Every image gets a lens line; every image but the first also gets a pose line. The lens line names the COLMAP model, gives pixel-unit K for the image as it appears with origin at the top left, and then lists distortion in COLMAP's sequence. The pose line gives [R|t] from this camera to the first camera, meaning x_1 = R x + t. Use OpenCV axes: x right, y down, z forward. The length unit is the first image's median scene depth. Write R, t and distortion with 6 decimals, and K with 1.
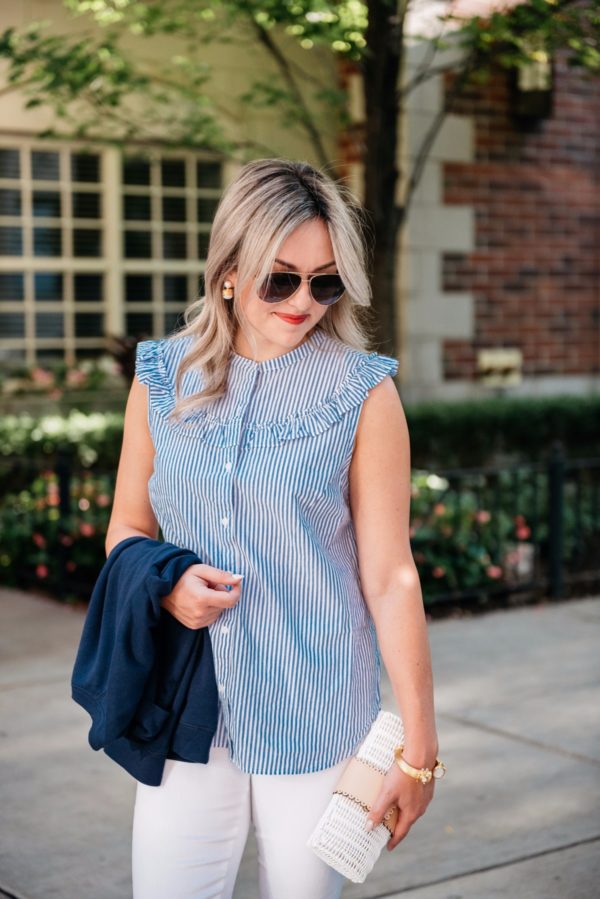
lens RADIAL K [[1639.8, 0, 300.0], [0, 1639.8, 449.5], [0, 0, 1]] dist [0.088857, -0.076108]
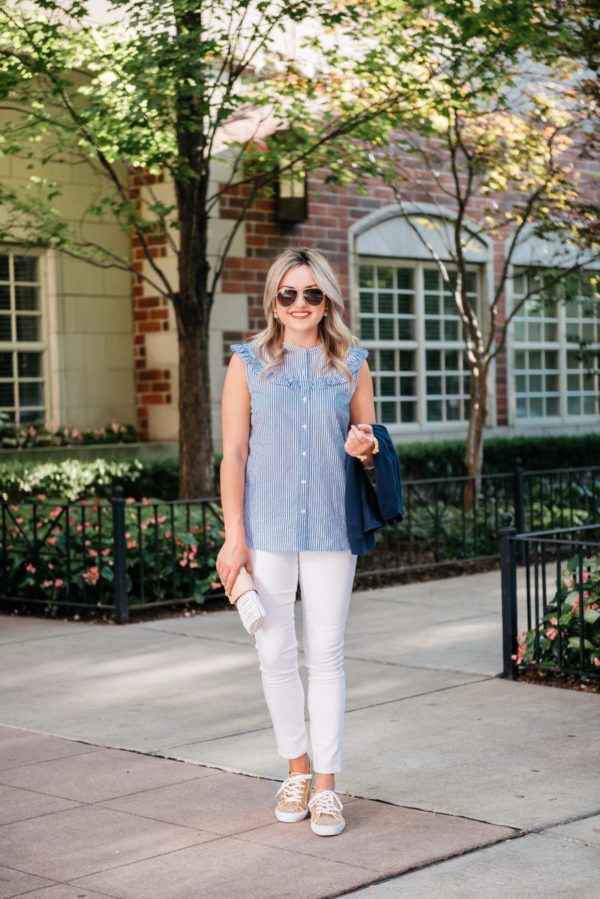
lens RADIAL K [[1663.9, 0, 300.0], [0, 1663.9, 449.5], [0, 0, 1]] dist [0.075896, -0.048703]
pose [[0.984152, -0.025134, 0.175536, -0.091871], [0.035056, 0.997944, -0.053652, 0.041034], [-0.173827, 0.058956, 0.983010, -0.248923]]
